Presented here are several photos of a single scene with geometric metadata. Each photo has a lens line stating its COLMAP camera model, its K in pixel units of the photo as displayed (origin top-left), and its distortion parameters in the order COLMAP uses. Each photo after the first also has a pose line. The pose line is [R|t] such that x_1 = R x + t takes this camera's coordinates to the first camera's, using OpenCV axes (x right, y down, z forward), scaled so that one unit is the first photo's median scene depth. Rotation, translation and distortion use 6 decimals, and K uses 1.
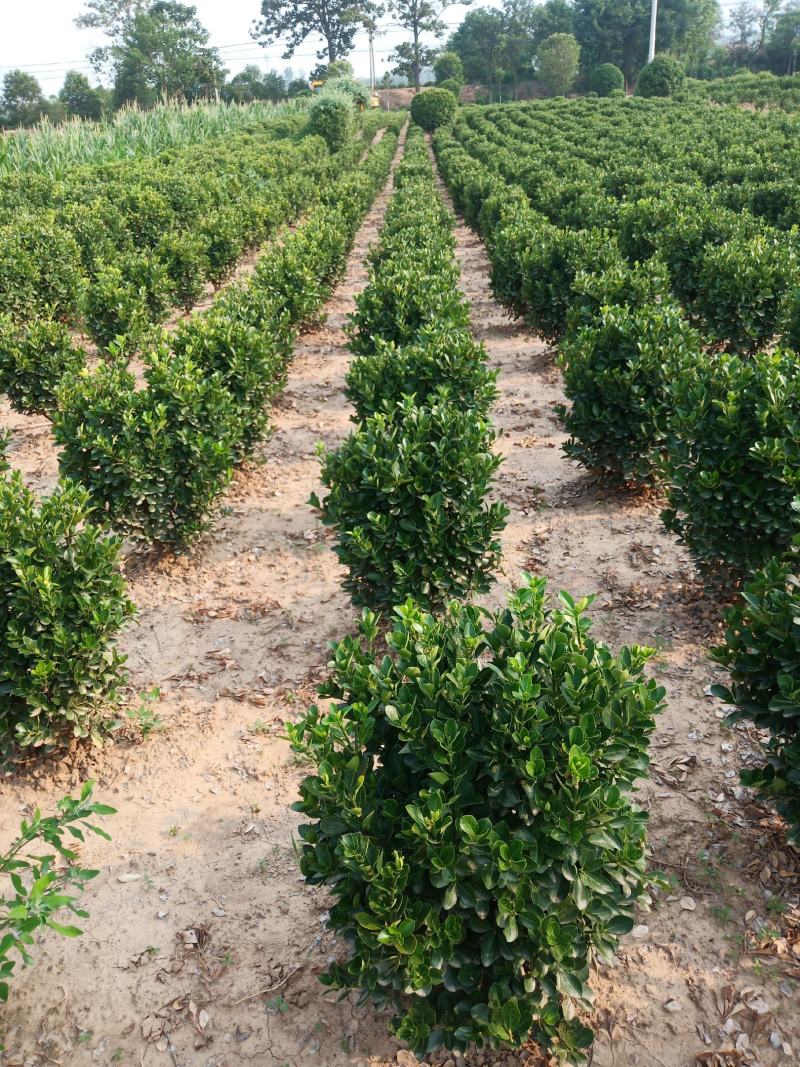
lens RADIAL K [[794.7, 0, 411.6], [0, 794.7, 531.6], [0, 0, 1]] dist [0.046612, -0.033714]
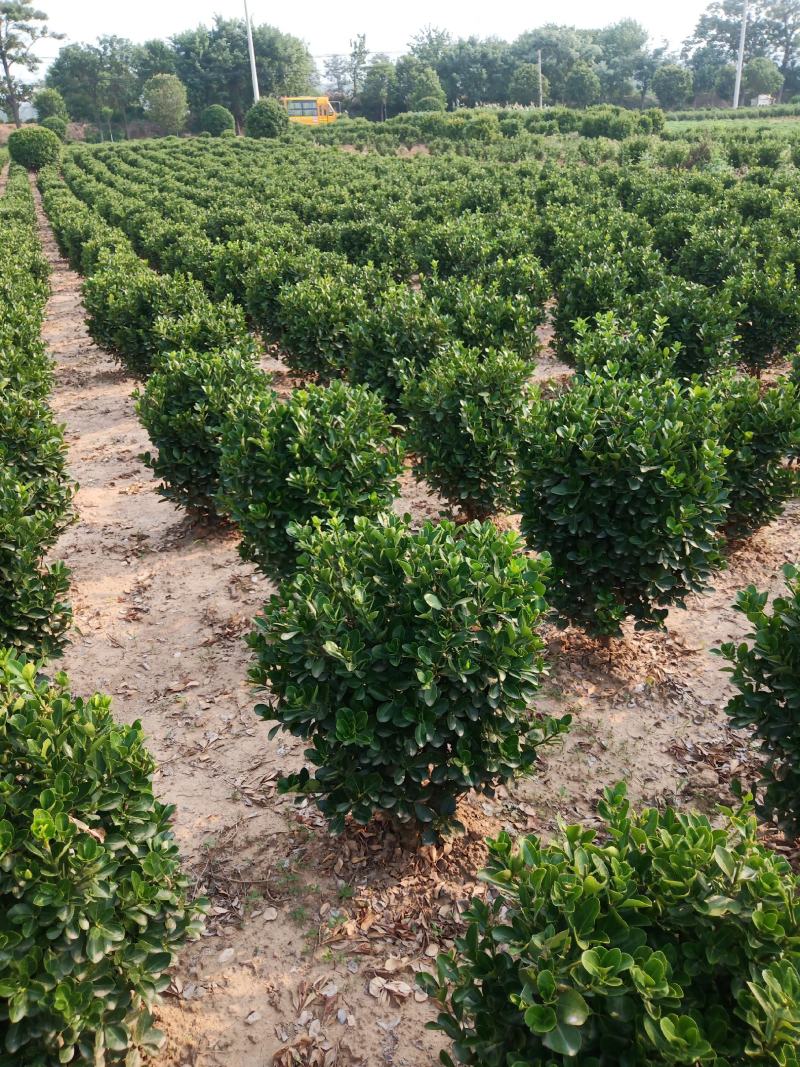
lens RADIAL K [[794.7, 0, 411.6], [0, 794.7, 531.6], [0, 0, 1]] dist [0.046612, -0.033714]
pose [[0.937568, -0.151683, 0.312983, 0.124070], [0.160265, 0.987073, -0.001715, -0.001996], [-0.308677, 0.051768, 0.949757, -0.042806]]
